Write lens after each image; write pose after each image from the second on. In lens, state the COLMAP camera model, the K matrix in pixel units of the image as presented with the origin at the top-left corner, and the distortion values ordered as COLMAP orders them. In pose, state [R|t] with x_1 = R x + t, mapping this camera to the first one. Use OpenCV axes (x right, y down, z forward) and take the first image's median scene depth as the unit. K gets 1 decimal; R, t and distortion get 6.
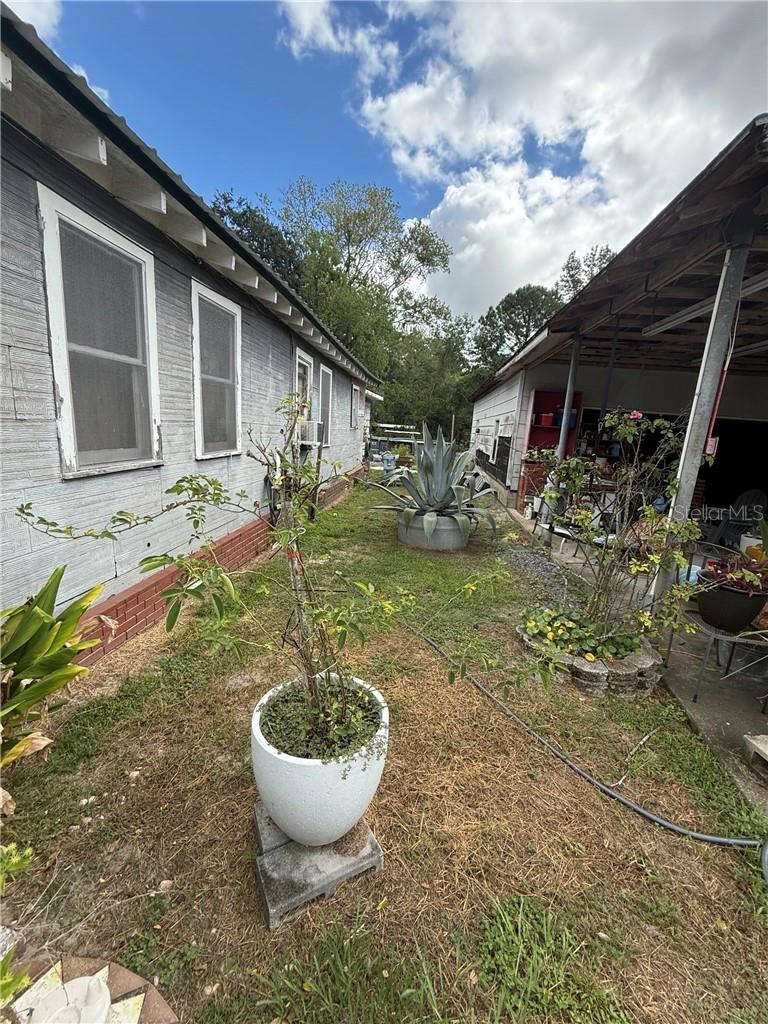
lens RADIAL K [[409.7, 0, 385.0], [0, 409.7, 512.2], [0, 0, 1]] dist [0.001438, 0.000121]
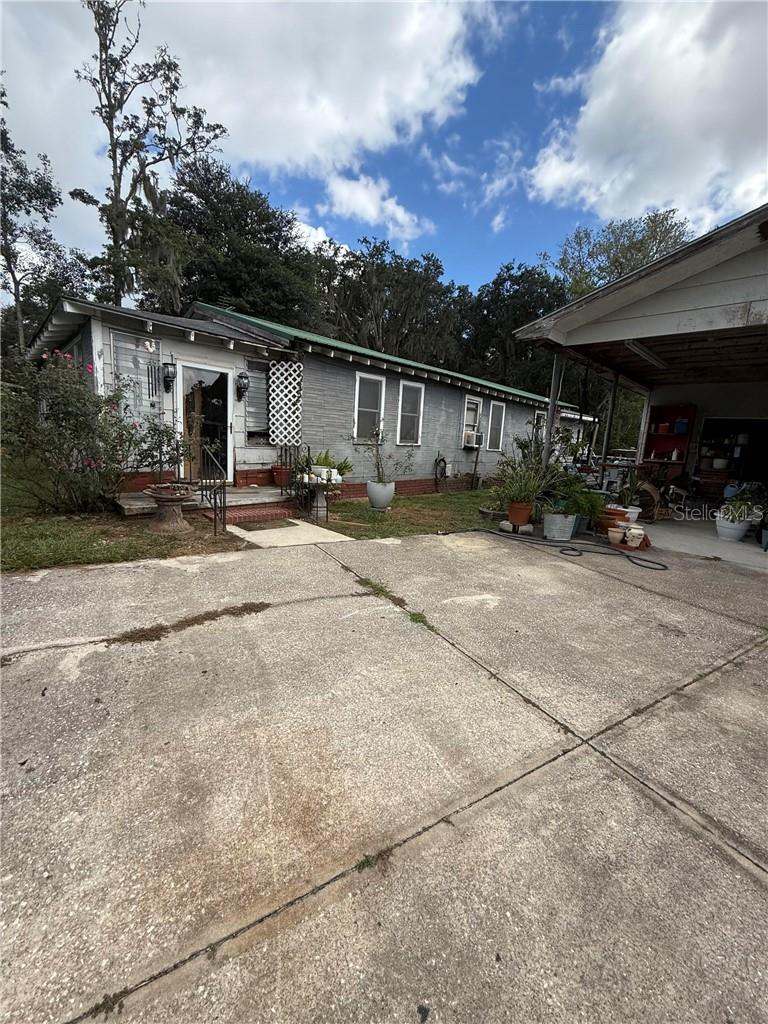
lens RADIAL K [[409.7, 0, 387.4], [0, 409.7, 513.0], [0, 0, 1]] dist [0.001438, 0.000121]
pose [[0.789404, 0.086905, -0.607691, 0.139715], [-0.126643, 0.991689, -0.022693, 0.046158], [0.600668, 0.094873, 0.793849, -0.134193]]
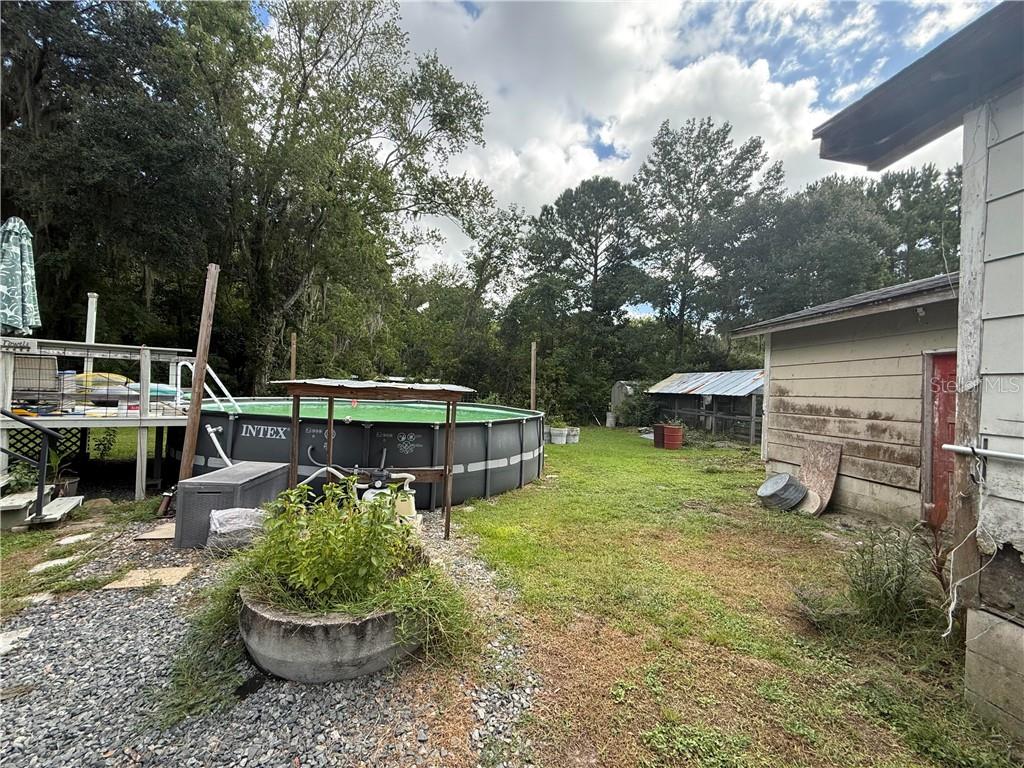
lens RADIAL K [[409.7, 0, 515.3], [0, 409.7, 384.8], [0, 0, 1]] dist [0.001438, 0.000121]
pose [[0.966935, -0.024983, 0.253796, 0.036180], [0.073673, 0.980122, -0.184208, -0.105543], [-0.244149, 0.196815, 0.949555, 0.540110]]
